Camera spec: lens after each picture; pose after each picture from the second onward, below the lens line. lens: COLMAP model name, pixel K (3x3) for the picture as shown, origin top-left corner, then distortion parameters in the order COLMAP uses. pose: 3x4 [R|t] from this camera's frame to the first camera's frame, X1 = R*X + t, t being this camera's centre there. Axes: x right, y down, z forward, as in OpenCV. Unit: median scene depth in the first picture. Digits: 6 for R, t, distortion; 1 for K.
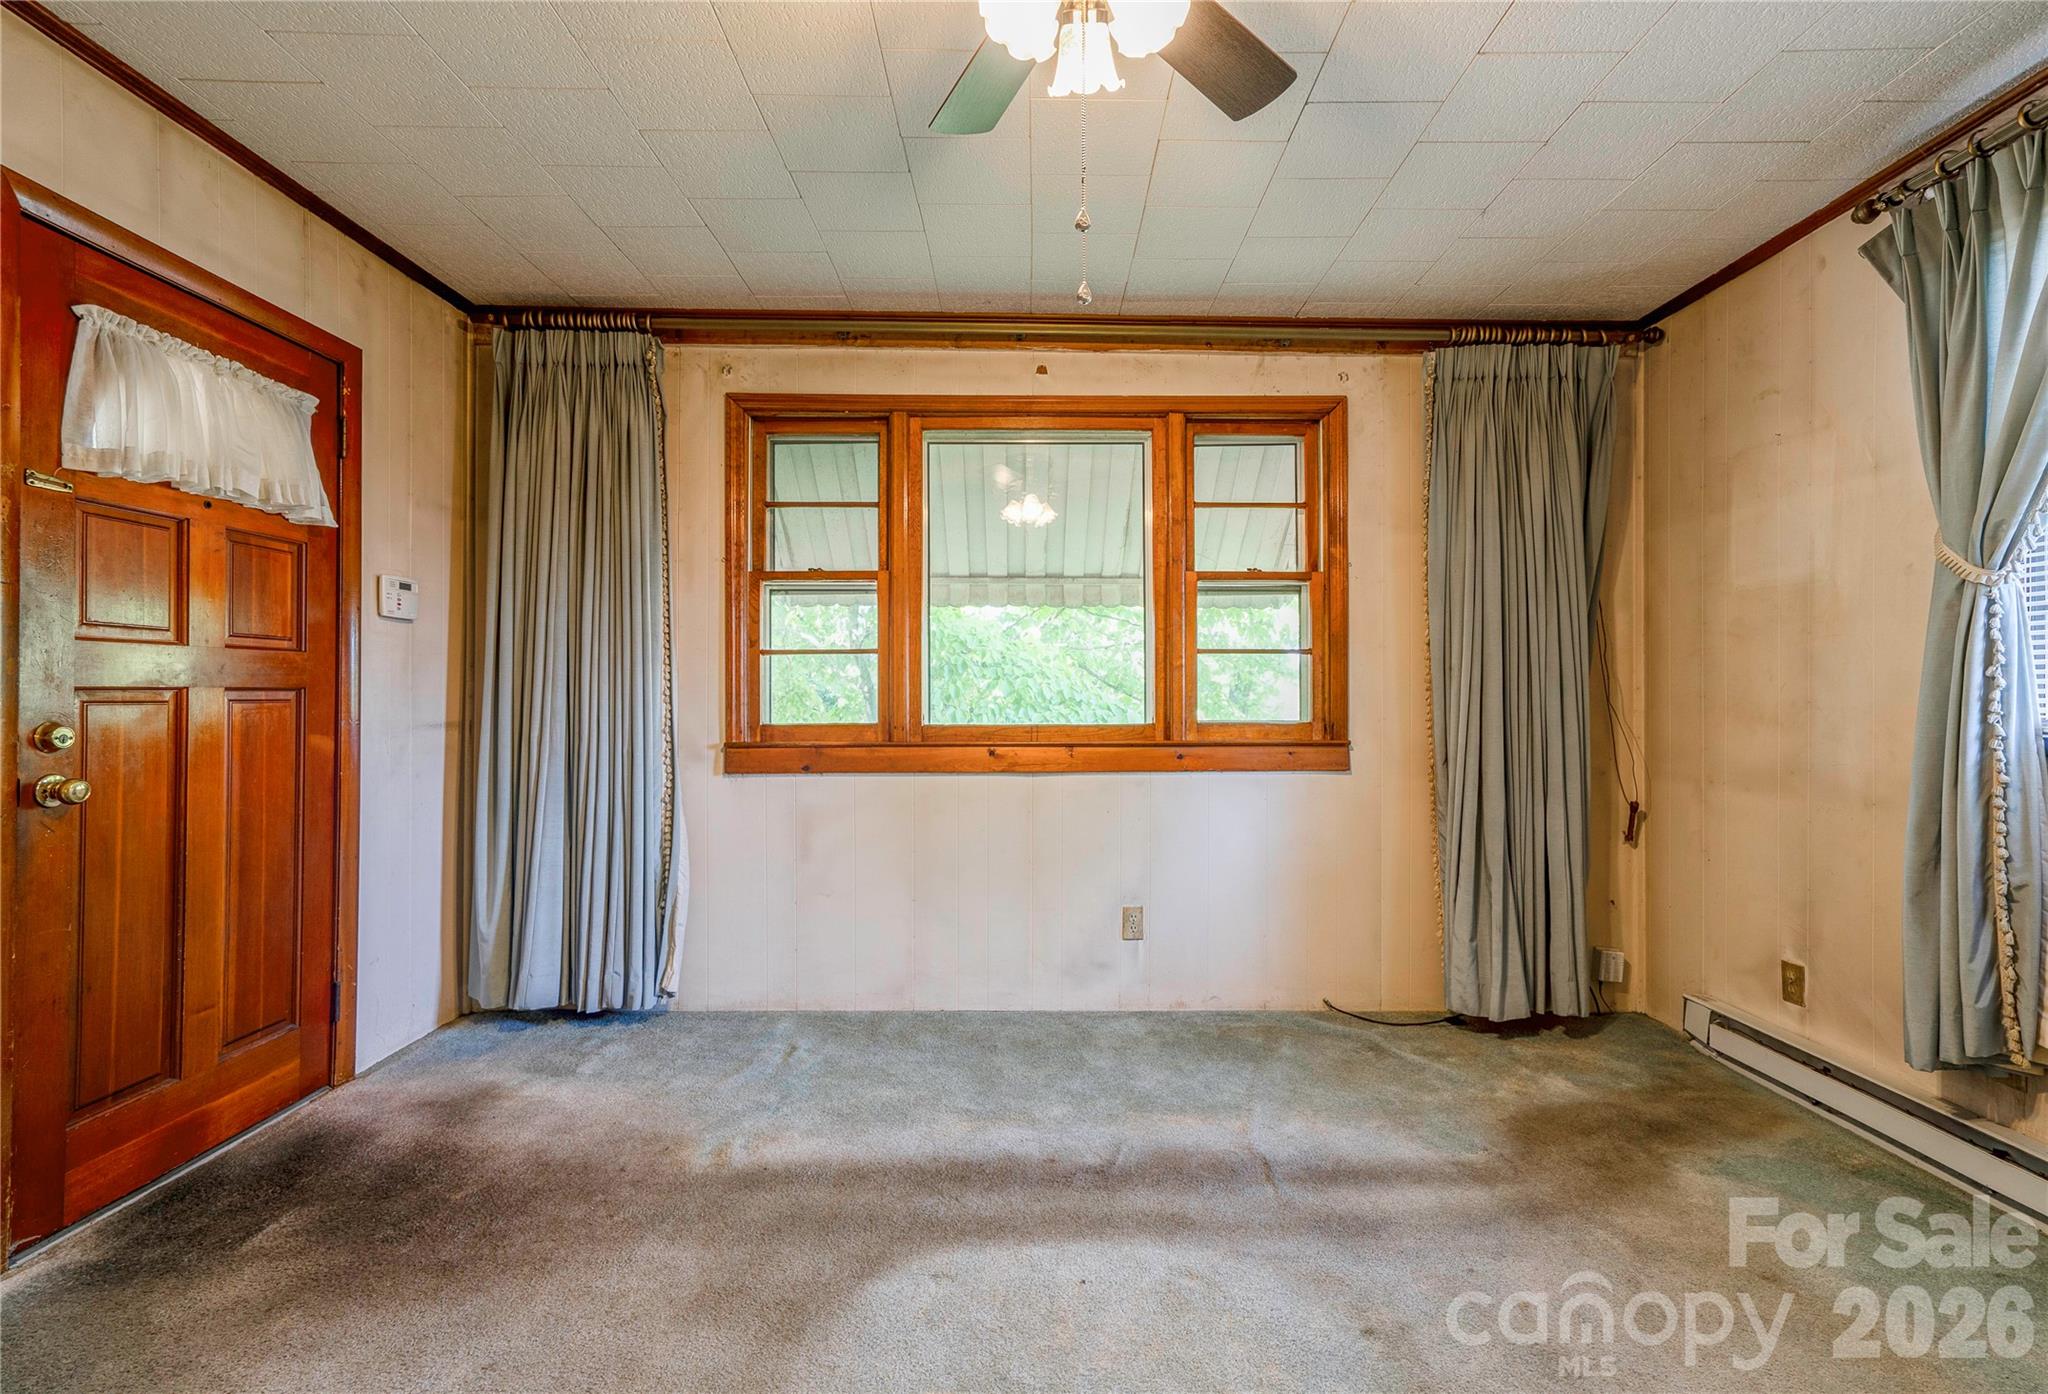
lens RADIAL K [[934.2, 0, 1024.0], [0, 934.2, 697.0], [0, 0, 1]] dist [0.001440, 0.000673]
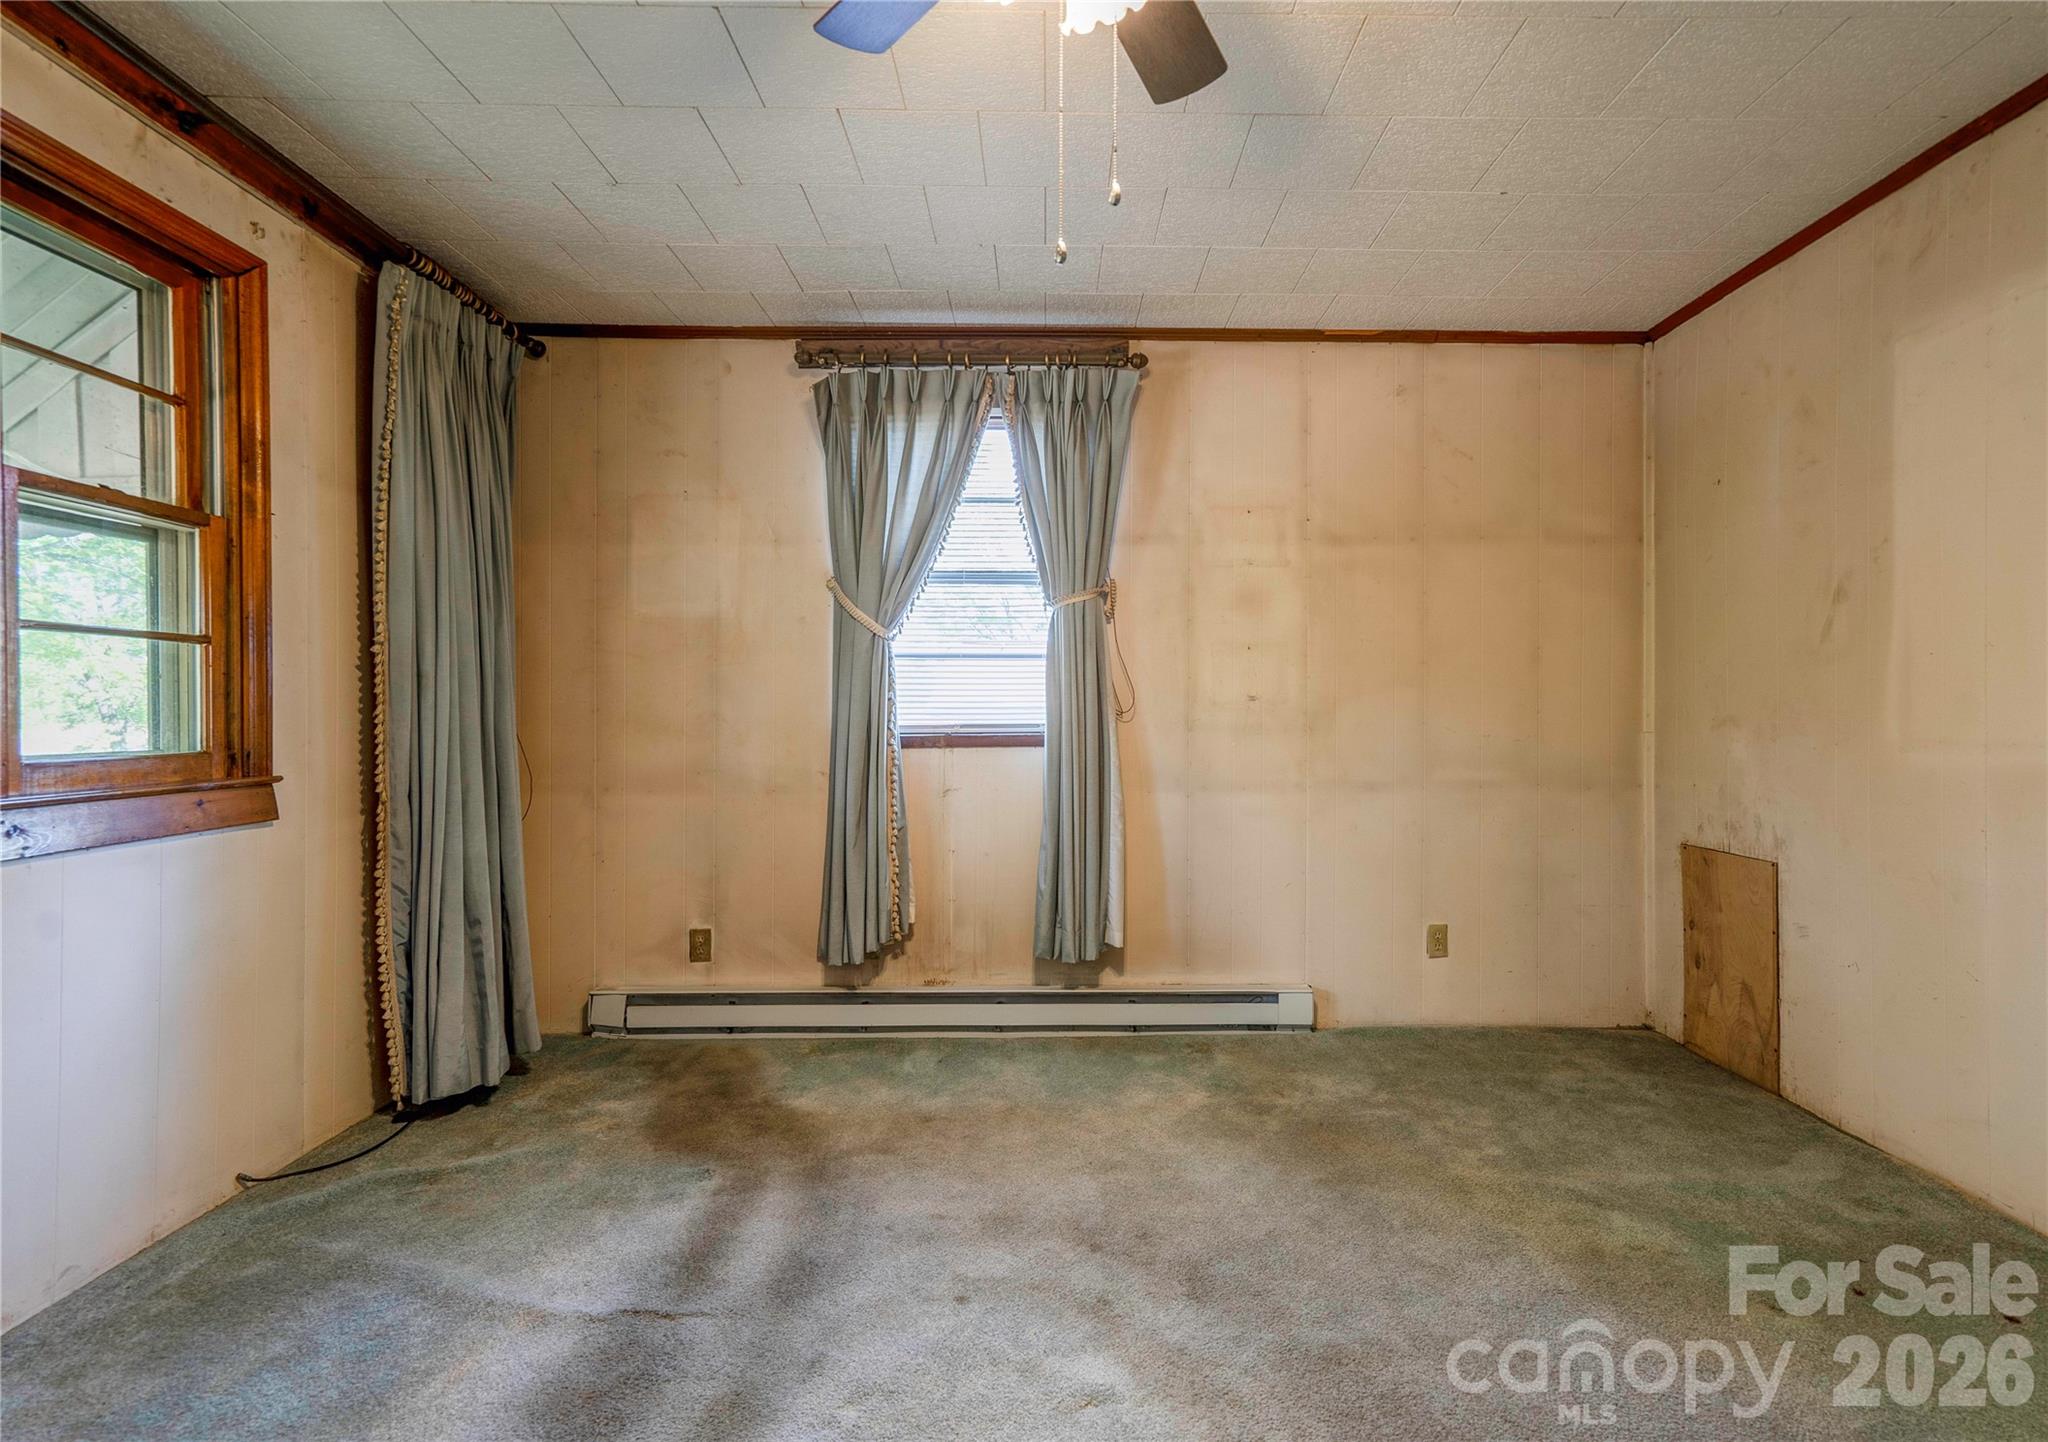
lens RADIAL K [[1009.3, 0, 1024.0], [0, 1009.3, 721.0], [0, 0, 1]] dist [-0.002762, -0.000705]
pose [[-0.020523, -0.009230, 0.999747, -0.464965], [-0.000508, 0.999957, 0.009221, 0.000382], [-0.999789, -0.000318, -0.020527, 0.560158]]
